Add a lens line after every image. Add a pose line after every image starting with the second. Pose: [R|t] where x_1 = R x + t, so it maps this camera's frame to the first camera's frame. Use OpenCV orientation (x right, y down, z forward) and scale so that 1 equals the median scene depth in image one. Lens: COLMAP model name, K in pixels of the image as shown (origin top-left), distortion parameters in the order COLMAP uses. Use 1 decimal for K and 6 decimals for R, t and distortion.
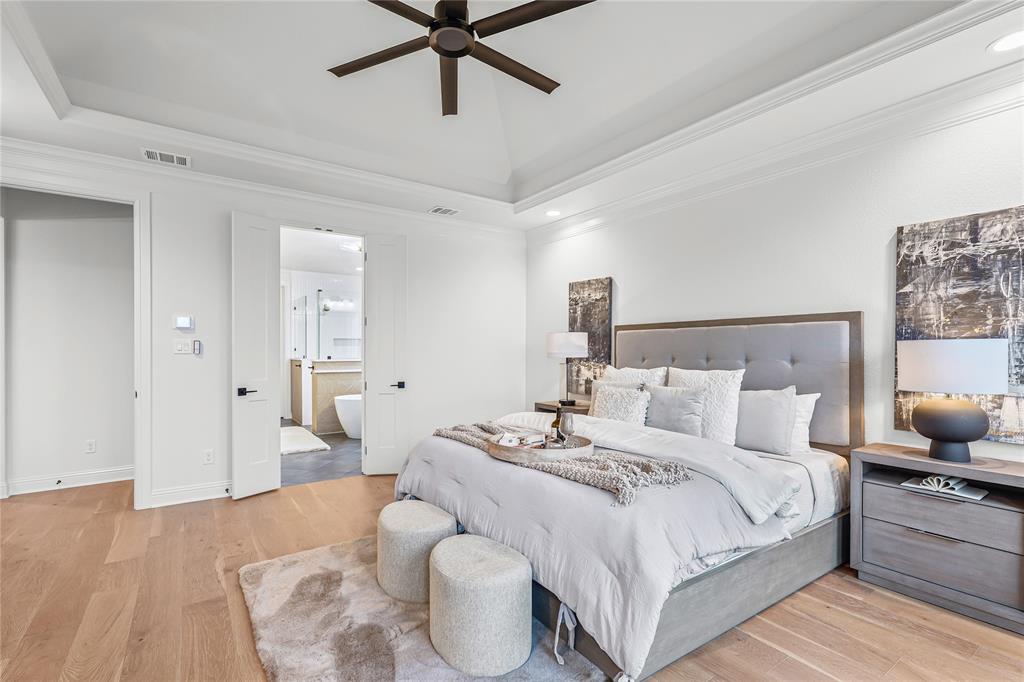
lens RADIAL K [[470.5, 0, 511.3], [0, 470.5, 341.6], [0, 0, 1]] dist [-0.000758, 0.000789]
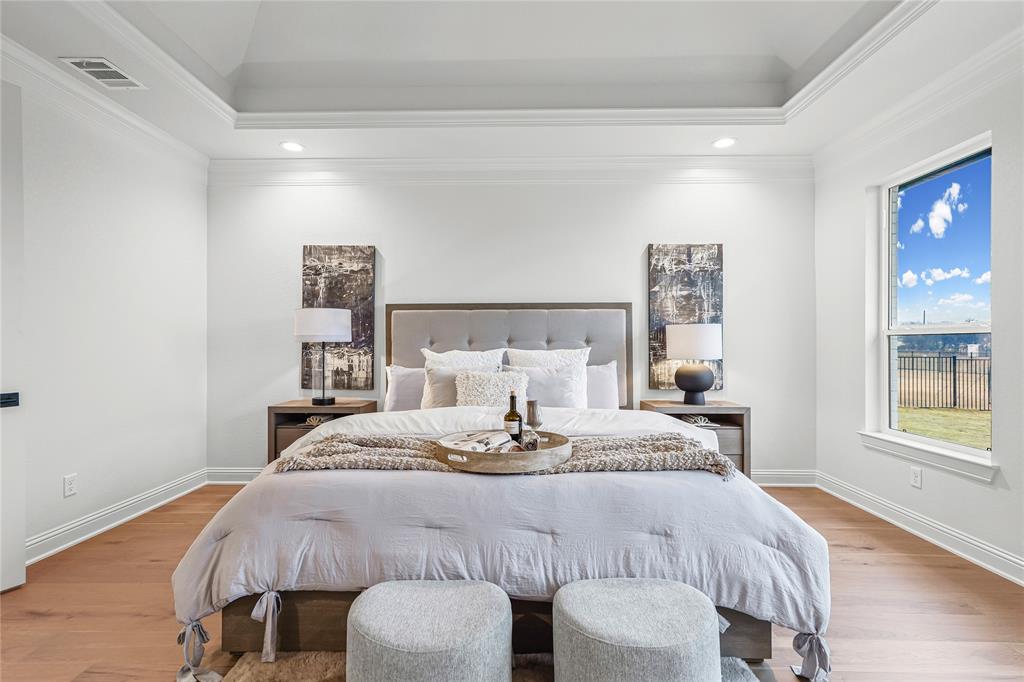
lens RADIAL K [[462.6, 0, 509.0], [0, 462.6, 339.0], [0, 0, 1]] dist [0.000904, 0.000508]
pose [[0.582804, 0.007213, 0.812581, -0.533805], [-0.011344, 0.999935, -0.000740, 0.043644], [-0.812534, -0.008786, 0.582848, 0.537048]]
